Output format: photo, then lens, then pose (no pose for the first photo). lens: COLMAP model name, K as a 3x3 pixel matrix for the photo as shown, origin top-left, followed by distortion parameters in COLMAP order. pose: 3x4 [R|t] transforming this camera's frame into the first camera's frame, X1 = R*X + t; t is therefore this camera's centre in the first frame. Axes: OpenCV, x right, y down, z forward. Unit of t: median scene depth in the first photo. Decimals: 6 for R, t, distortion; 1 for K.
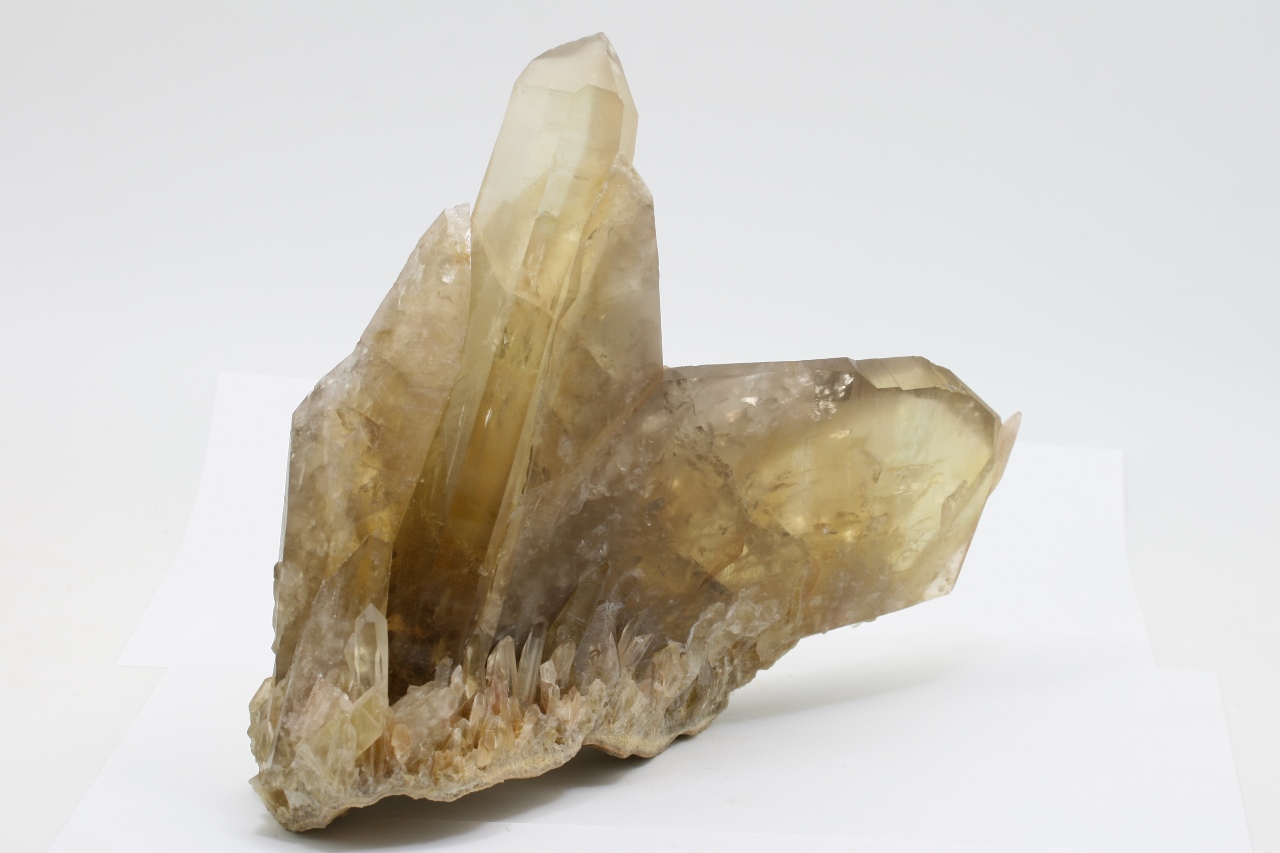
lens RADIAL K [[4004.8, 0, 640.0], [0, 4004.8, 426.5], [0, 0, 1]] dist [-0.072713, -0.903870]
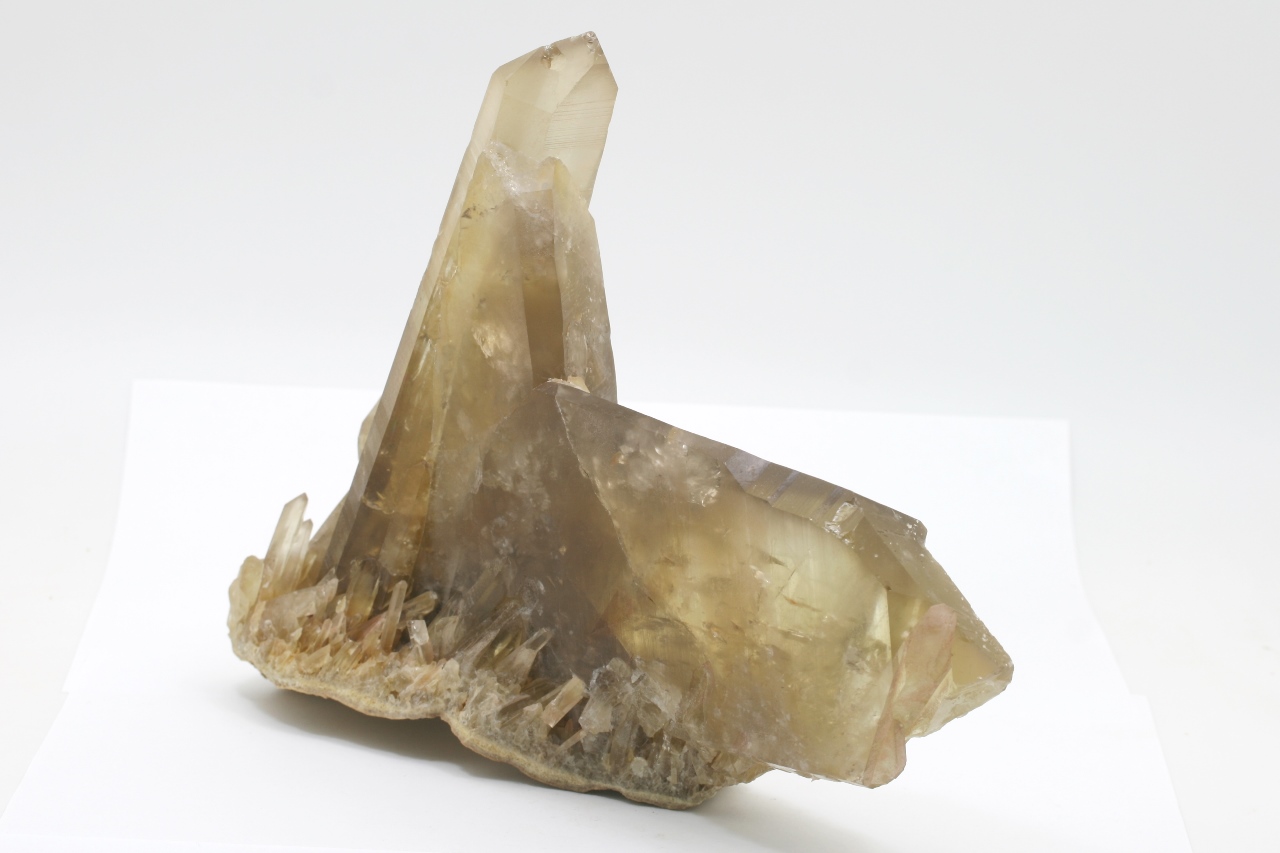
lens RADIAL K [[4004.8, 0, 640.0], [0, 4004.8, 426.5], [0, 0, 1]] dist [-0.072713, -0.903870]
pose [[0.087731, 0.205156, -0.974789, 0.948992], [-0.260724, 0.949179, 0.176301, -0.179097], [0.961419, 0.238684, 0.136761, 0.889692]]
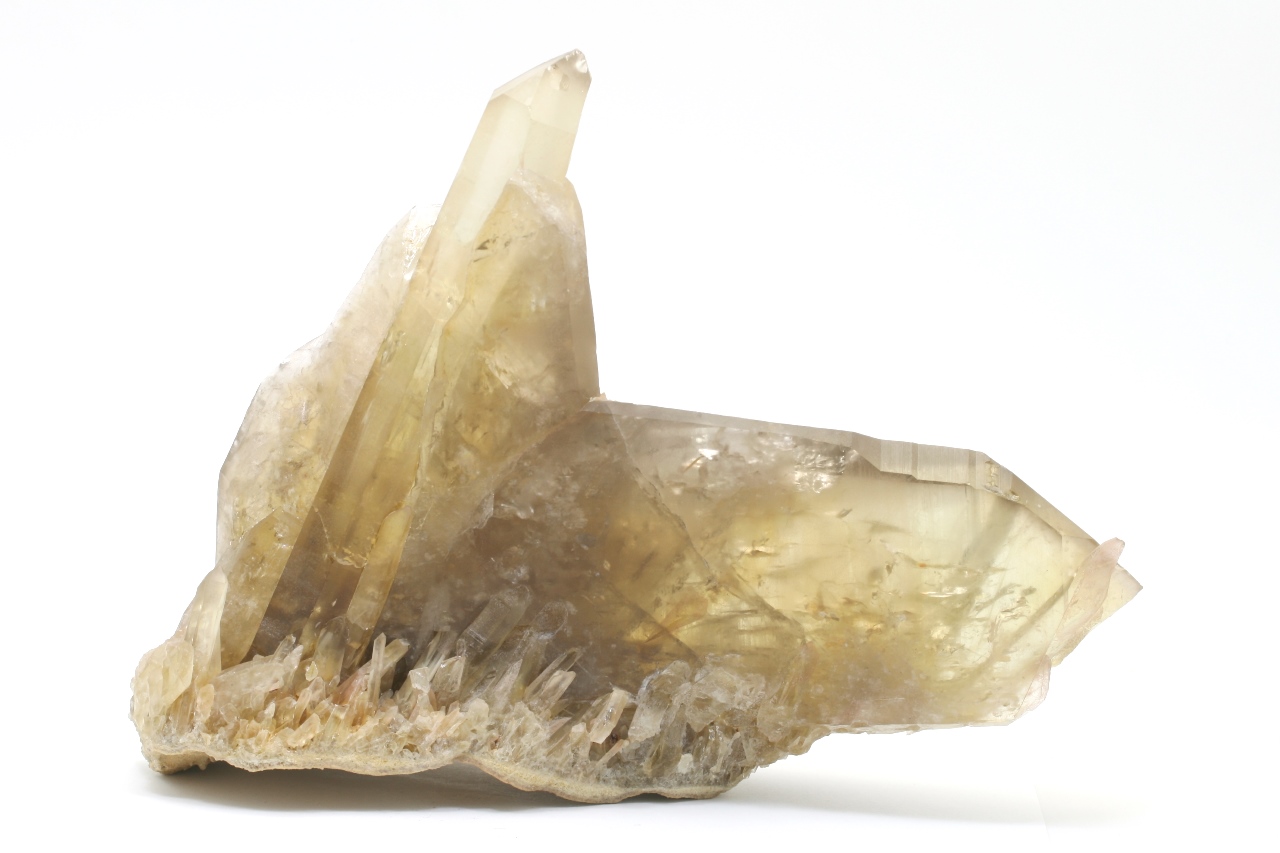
lens RADIAL K [[4004.8, 0, 640.0], [0, 4004.8, 426.5], [0, 0, 1]] dist [-0.072713, -0.903870]
pose [[0.725933, 0.150164, -0.671173, 0.662344], [-0.178532, 0.983565, 0.026958, -0.035791], [0.664190, 0.100256, 0.740811, 0.291521]]
